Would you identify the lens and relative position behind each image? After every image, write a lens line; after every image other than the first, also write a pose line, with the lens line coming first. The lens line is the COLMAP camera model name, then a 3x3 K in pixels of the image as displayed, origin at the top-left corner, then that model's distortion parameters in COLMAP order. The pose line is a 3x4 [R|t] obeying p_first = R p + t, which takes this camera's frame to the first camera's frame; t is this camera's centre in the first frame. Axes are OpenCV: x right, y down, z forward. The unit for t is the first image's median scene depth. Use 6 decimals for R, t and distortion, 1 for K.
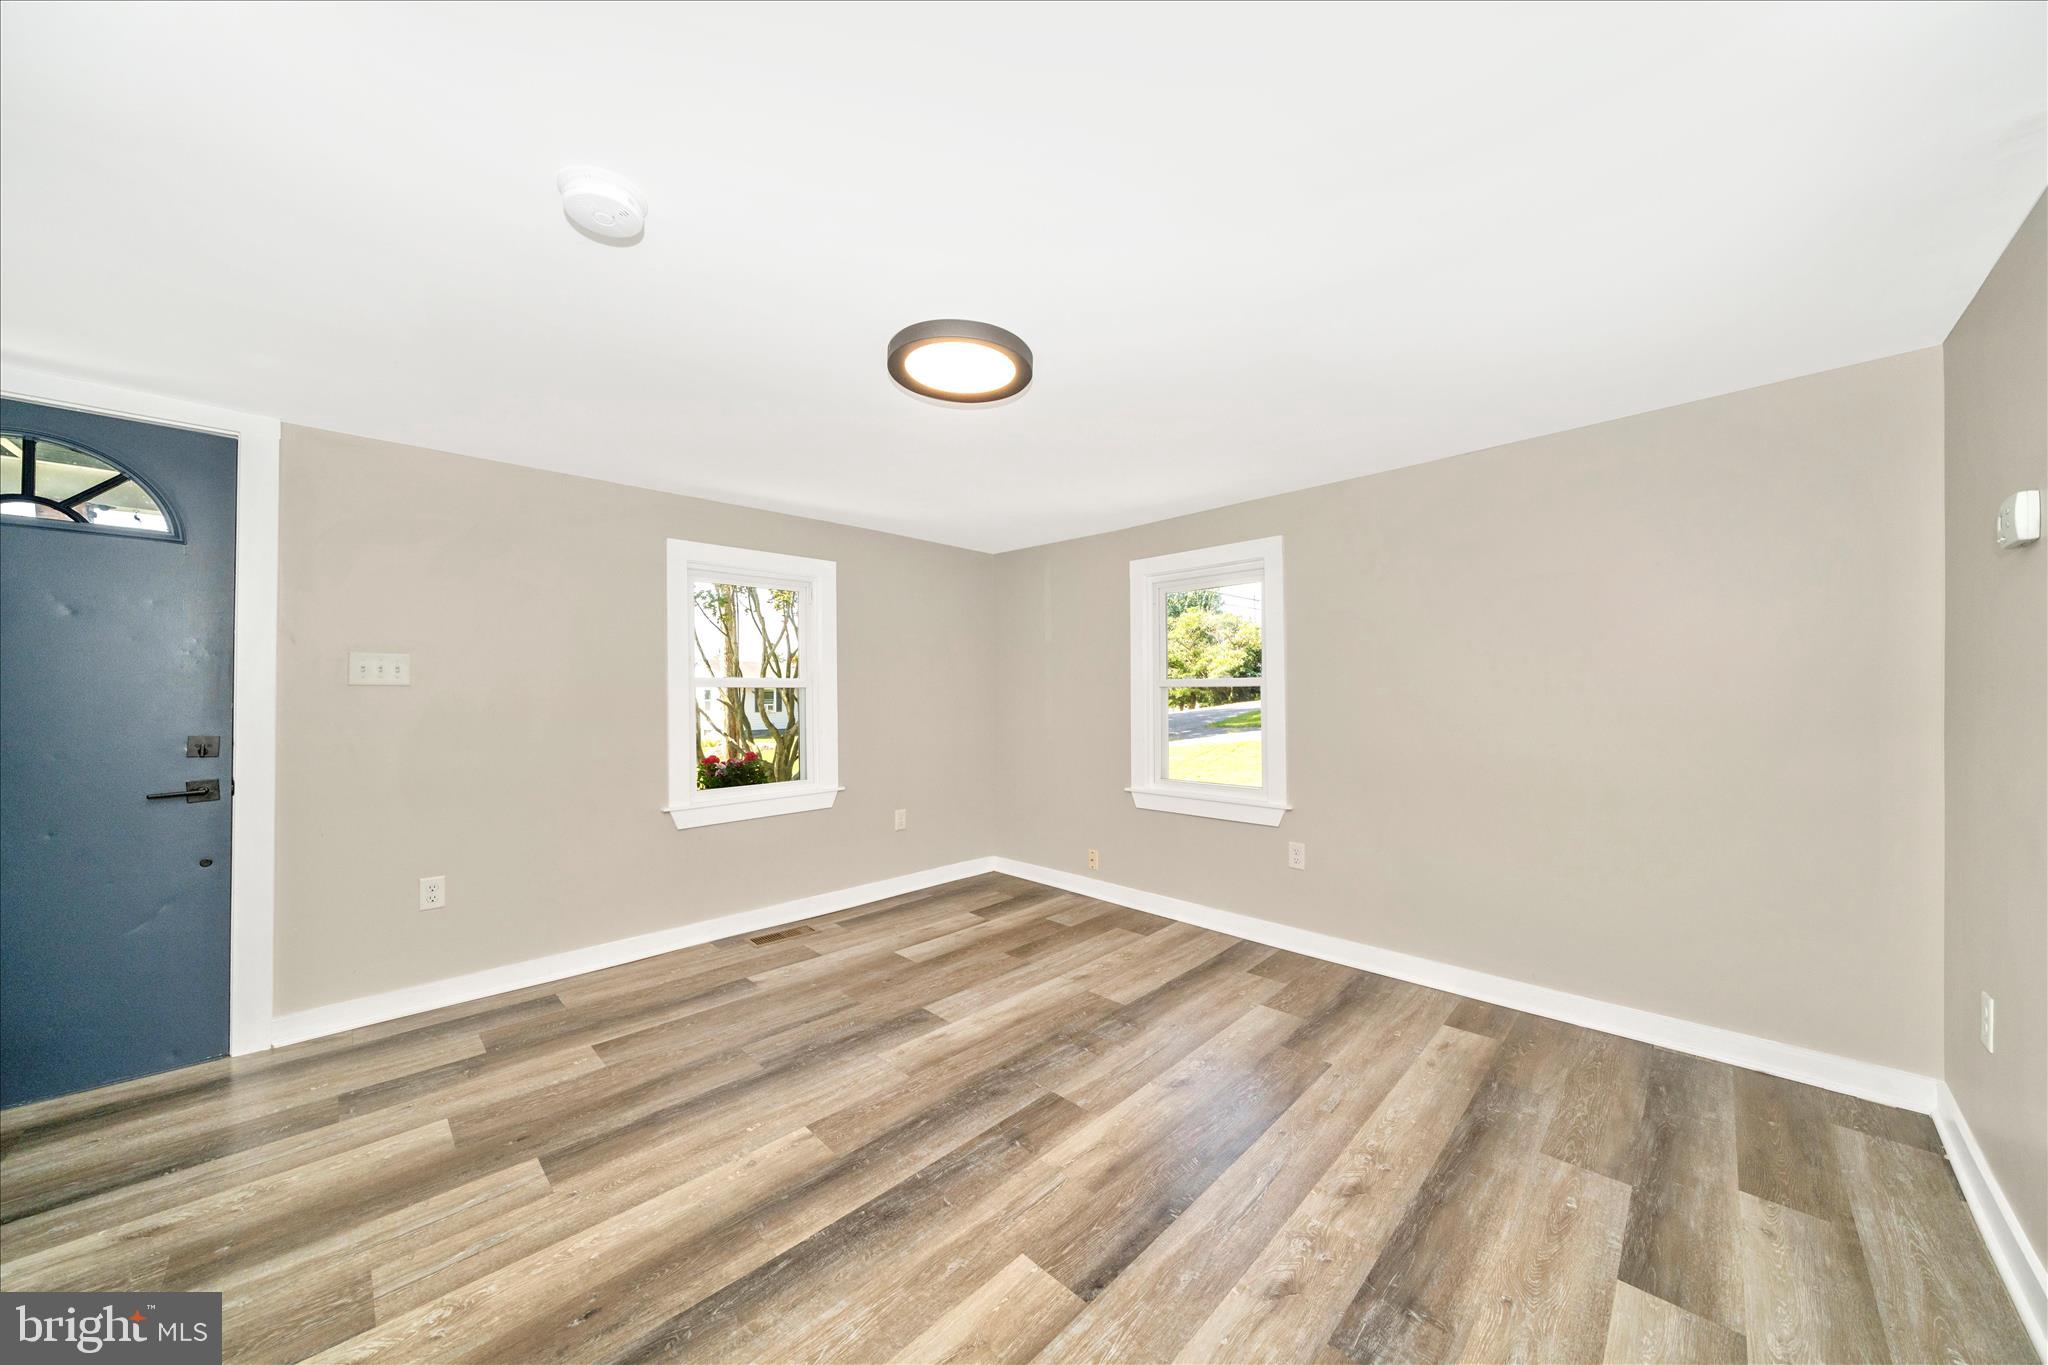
lens RADIAL K [[702.1, 0, 1020.1], [0, 702.1, 688.2], [0, 0, 1]] dist [-0.006344, -0.000281]
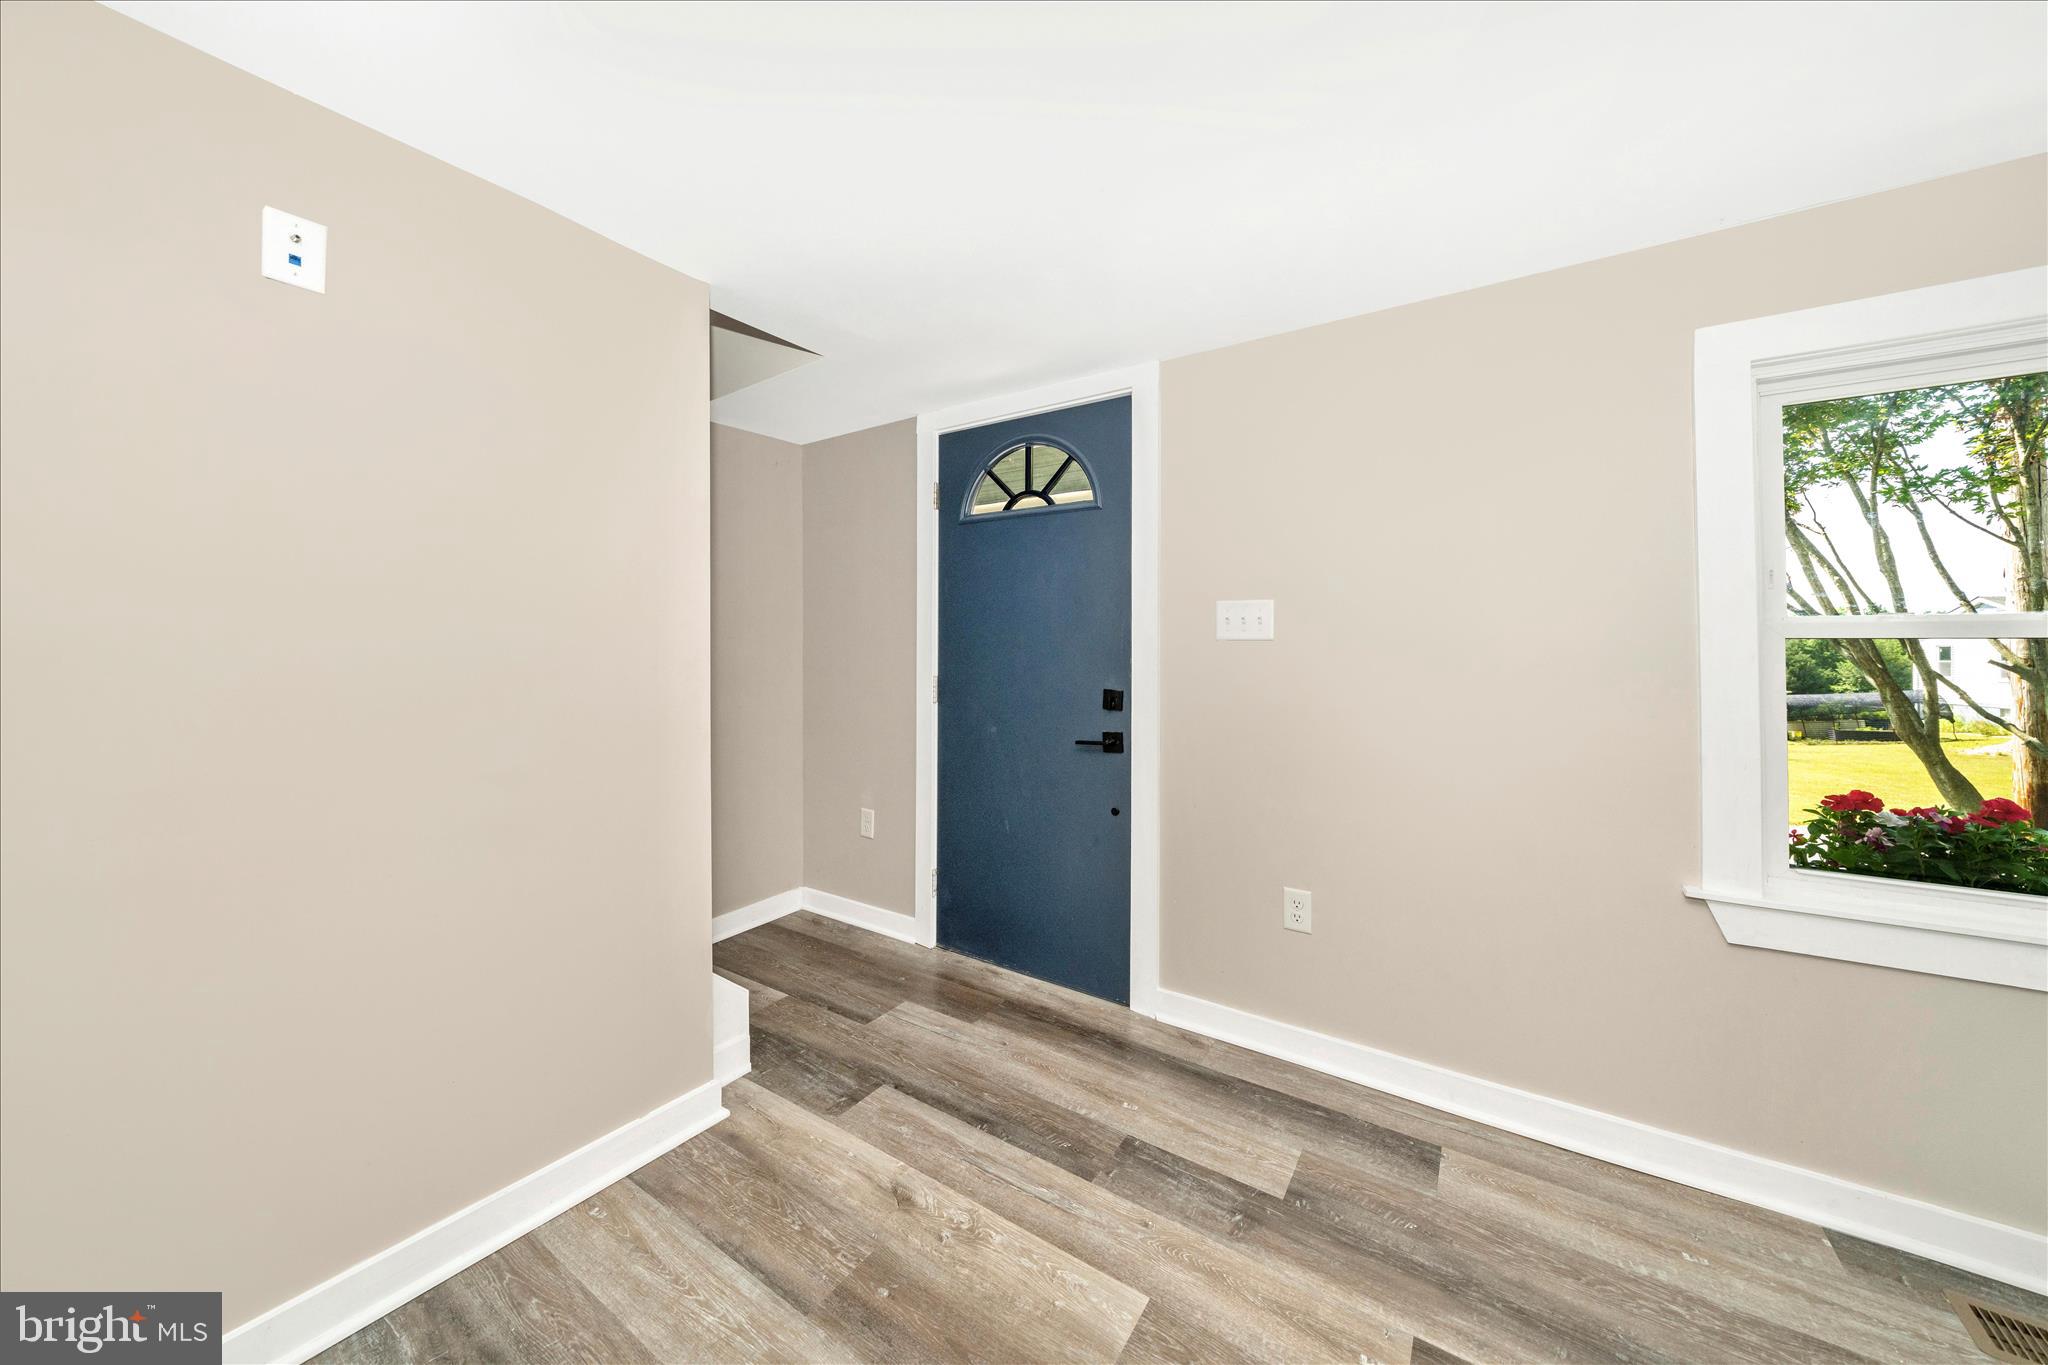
lens RADIAL K [[702.1, 0, 988.3], [0, 702.1, 643.9], [0, 0, 1]] dist [-0.006344, -0.000281]
pose [[0.178282, -0.002757, -0.983976, -0.171927], [0.004637, 0.999987, -0.001961, 0.001297], [0.983969, -0.004213, 0.178292, 0.628609]]
